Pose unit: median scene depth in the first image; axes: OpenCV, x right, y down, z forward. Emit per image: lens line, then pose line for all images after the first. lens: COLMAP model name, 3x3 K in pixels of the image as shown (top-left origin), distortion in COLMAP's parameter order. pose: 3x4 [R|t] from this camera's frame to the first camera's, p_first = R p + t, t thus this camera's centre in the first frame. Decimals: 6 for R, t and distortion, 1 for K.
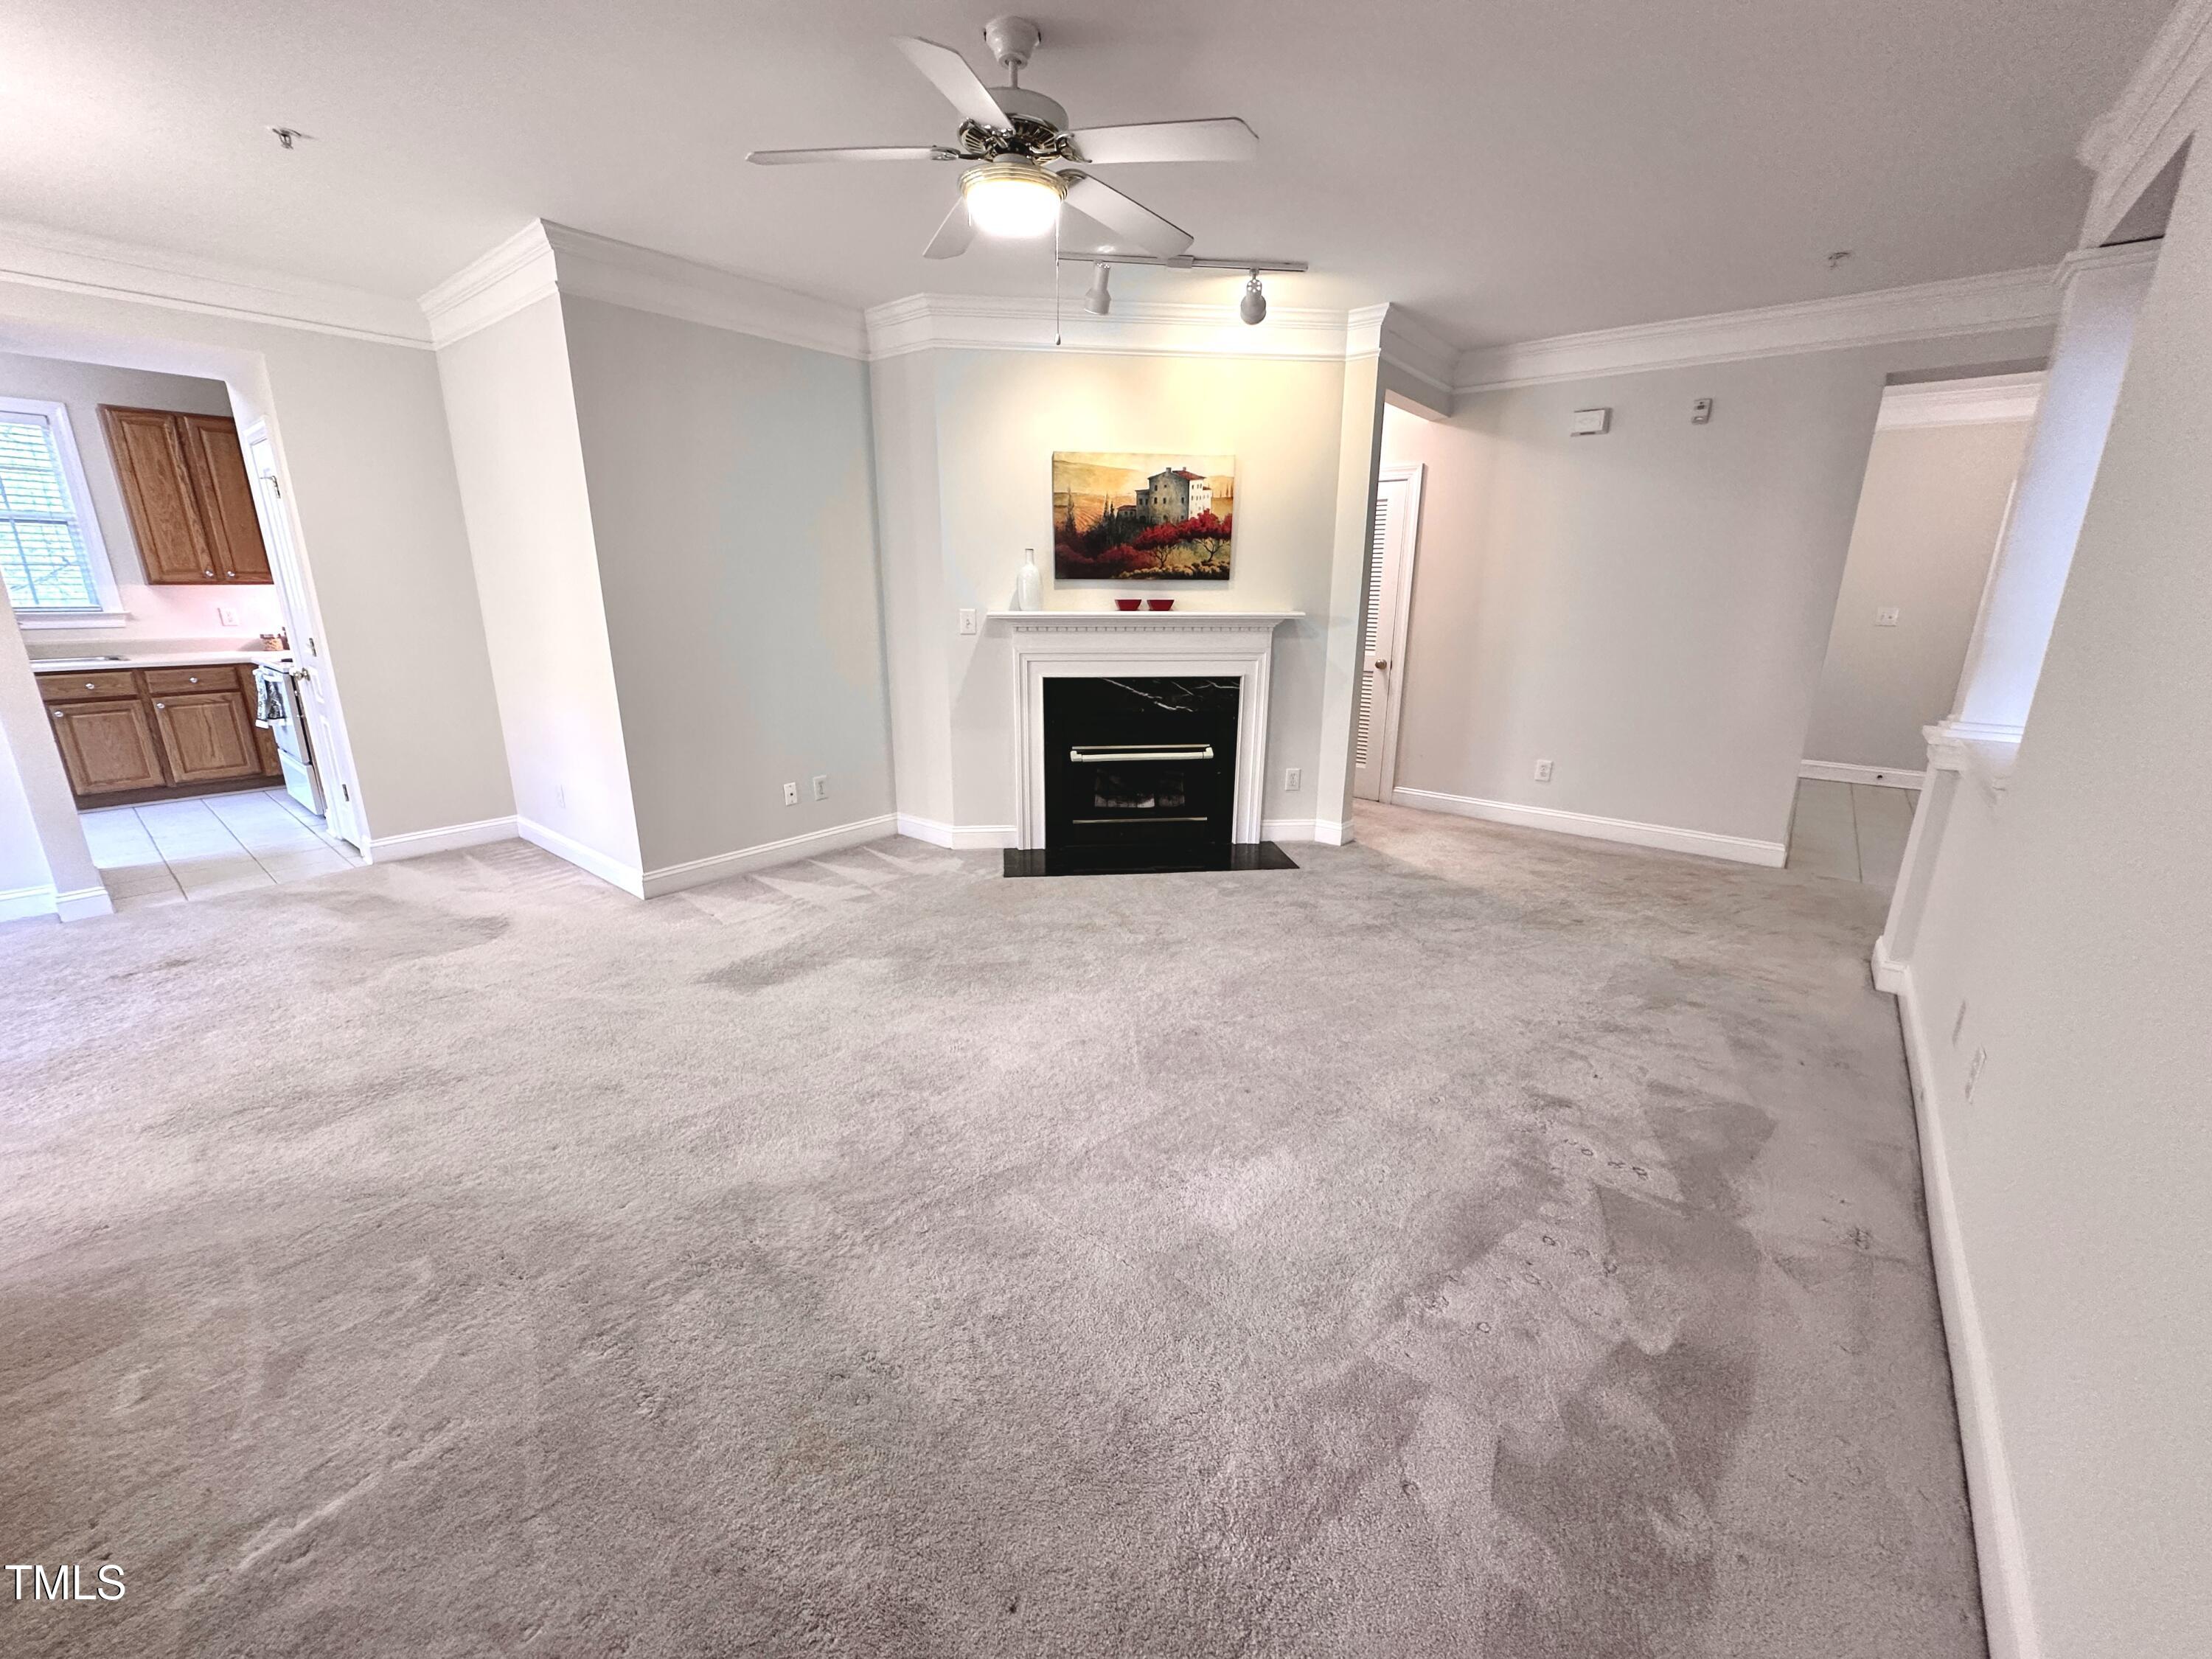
lens RADIAL K [[882.9, 0, 1109.2], [0, 882.9, 829.2], [0, 0, 1]] dist [-0.003886, 0.001150]
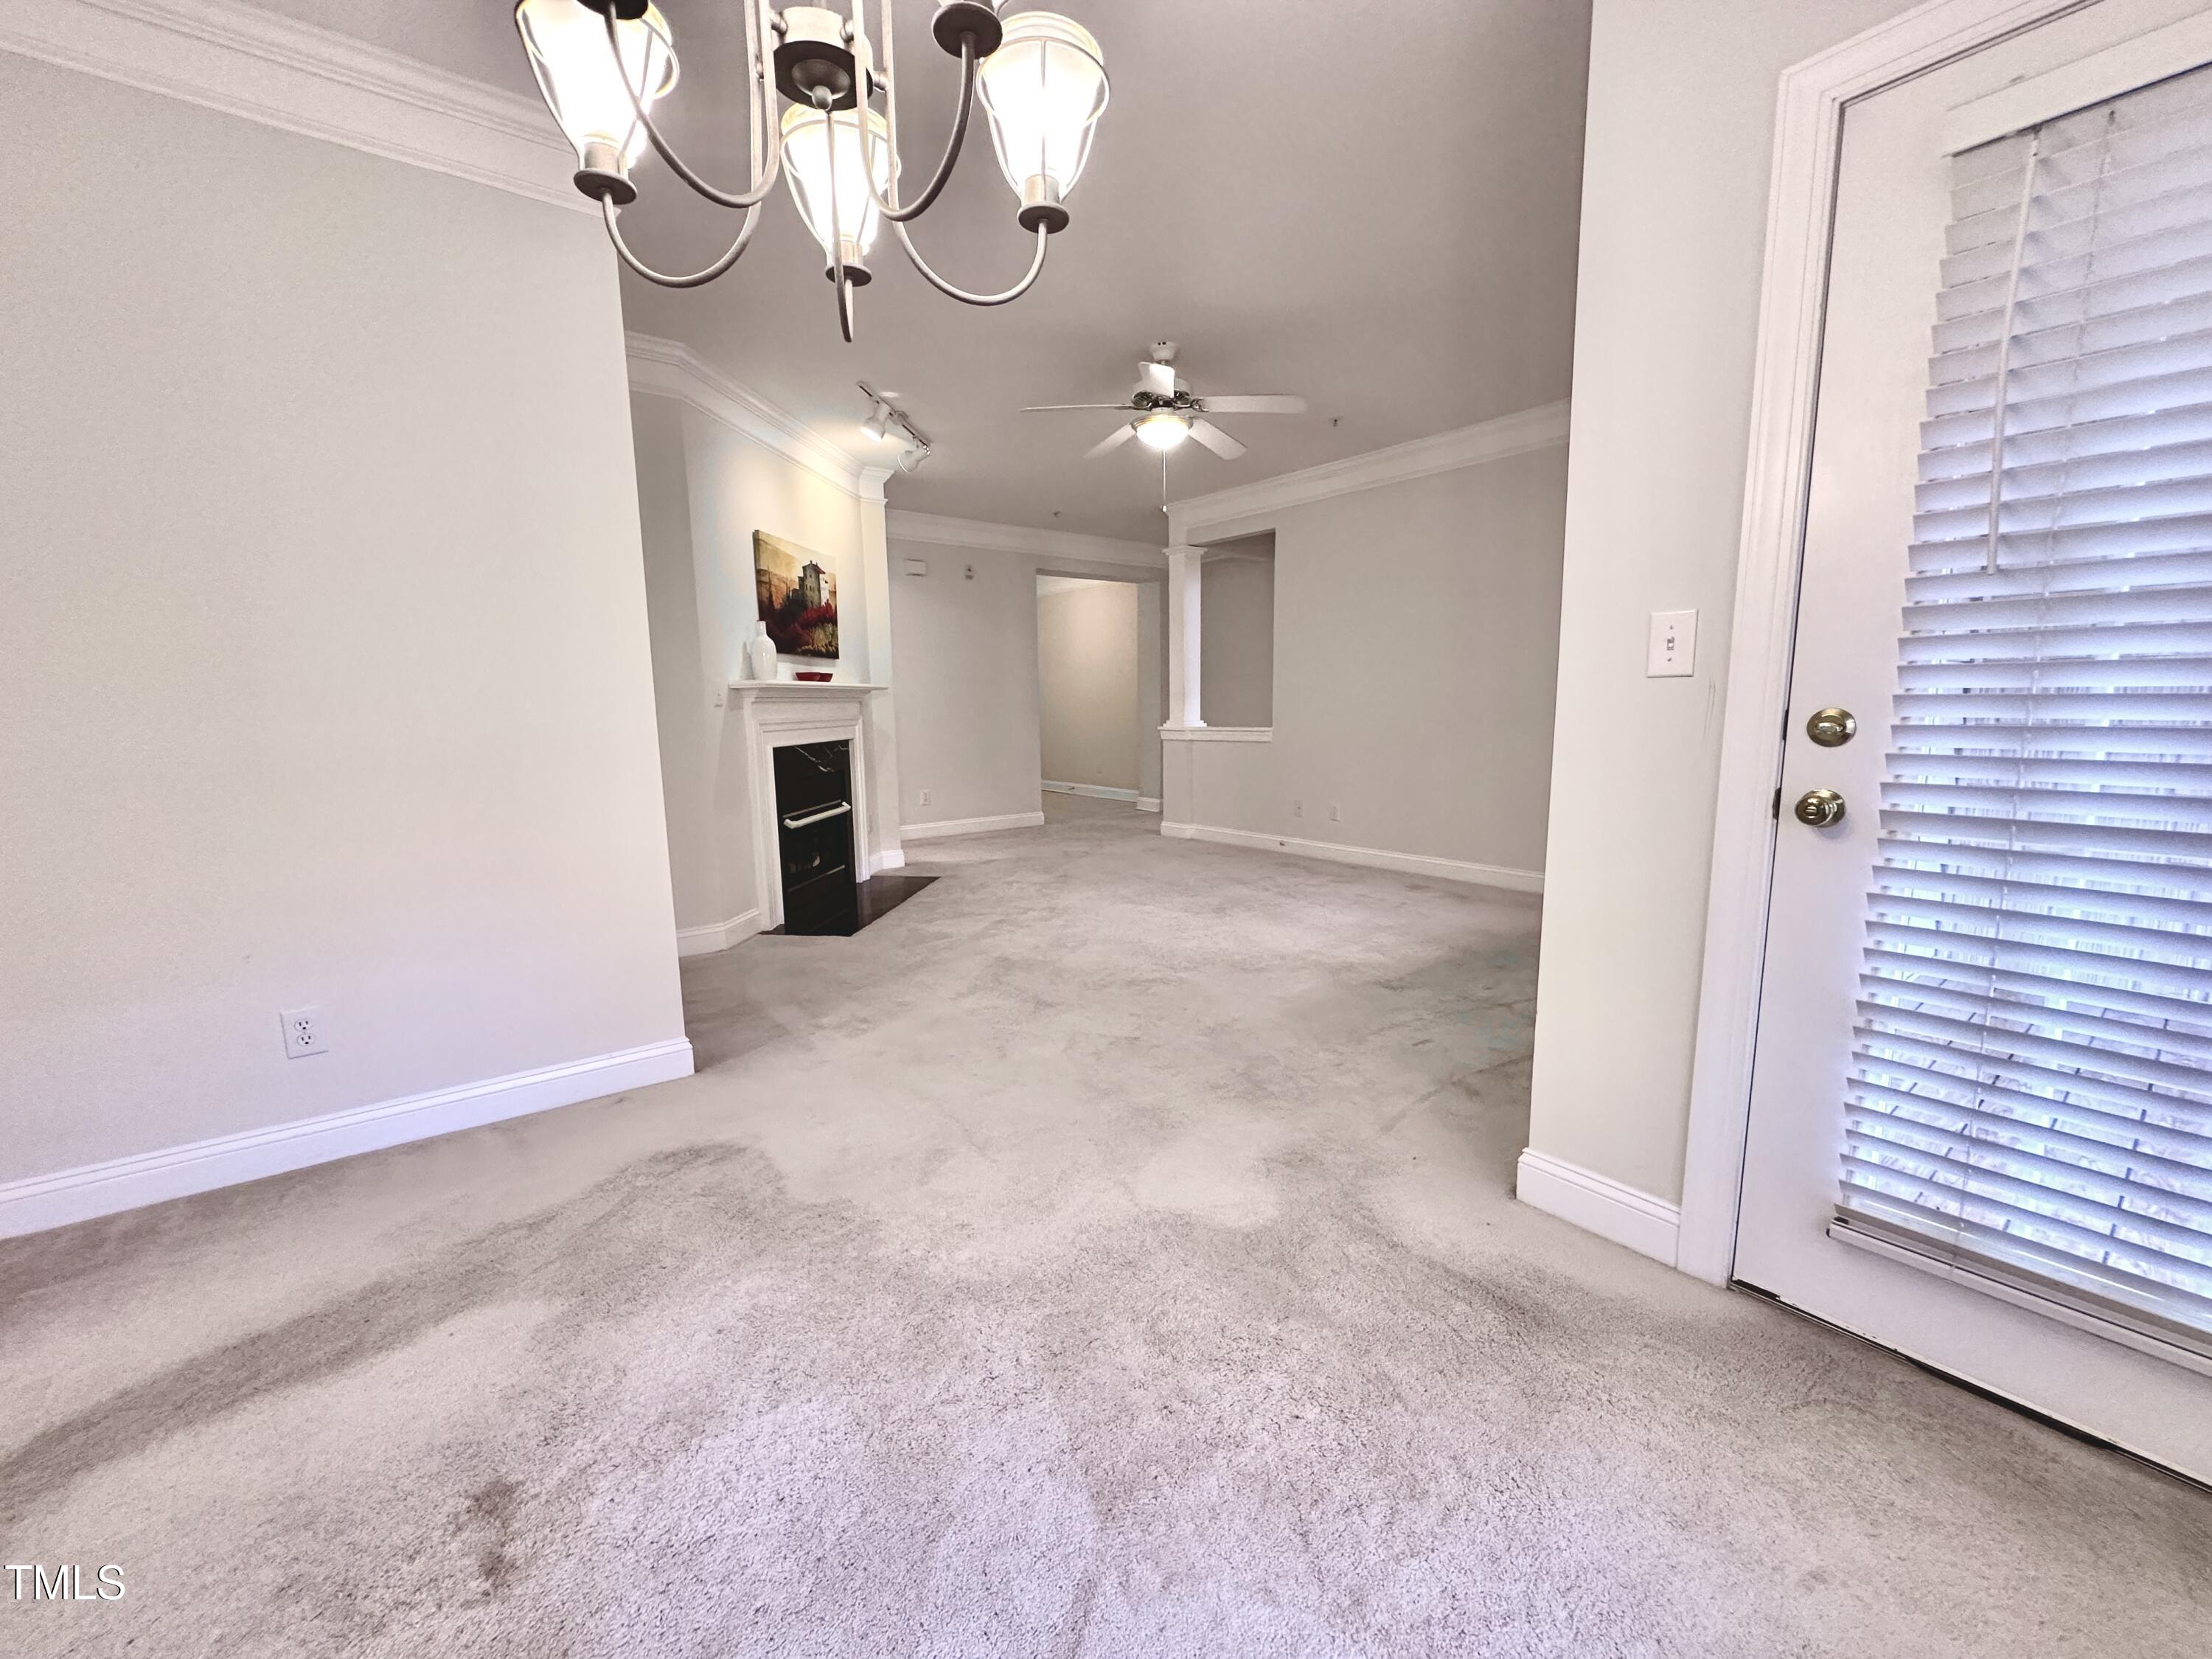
lens RADIAL K [[882.9, 0, 1105.0], [0, 882.9, 826.6], [0, 0, 1]] dist [-0.003886, 0.001150]
pose [[0.227953, -0.146819, 0.962539, -0.965973], [0.276471, 0.957637, 0.080596, -0.063783], [-0.933596, 0.247742, 0.258888, 0.420002]]
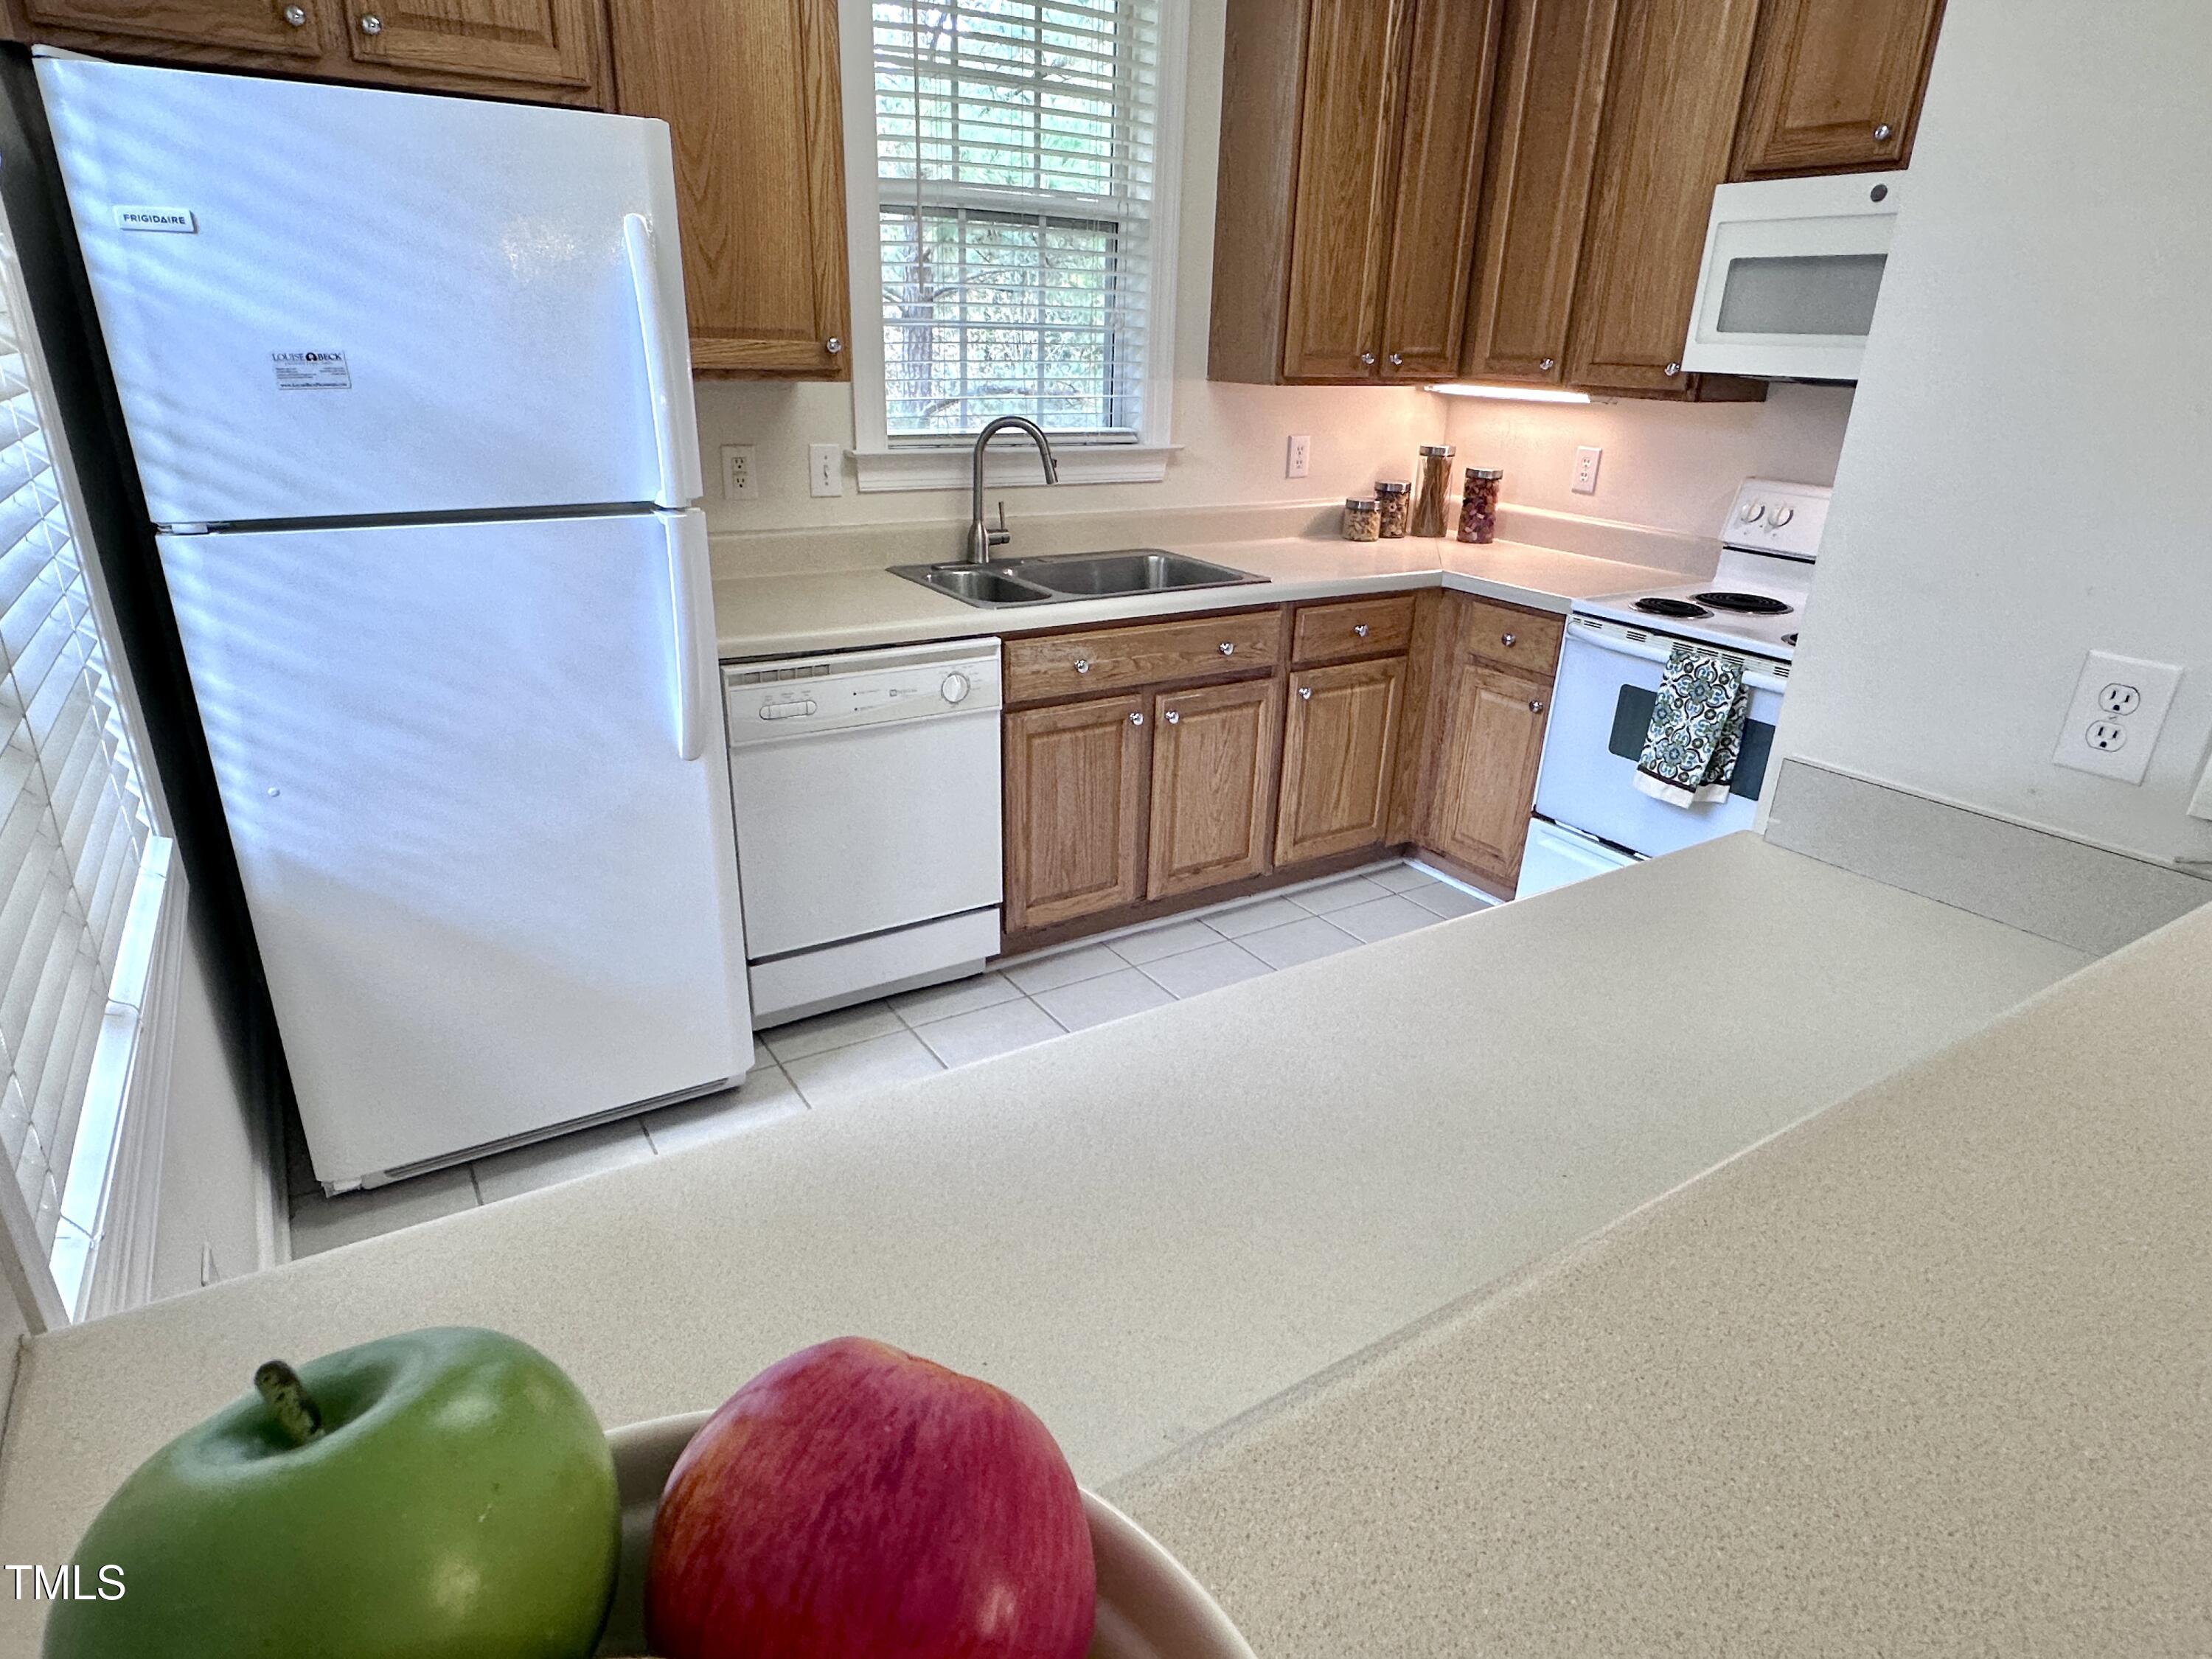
lens RADIAL K [[1247.6, 0, 1097.1], [0, 1247.6, 849.3], [0, 0, 1]] dist [-0.006366, 0.002342]
pose [[0.949887, 0.138673, -0.280150, -1.206454], [-0.105500, 0.985848, 0.130279, -0.161953], [0.294252, -0.094194, 0.951075, 0.497370]]
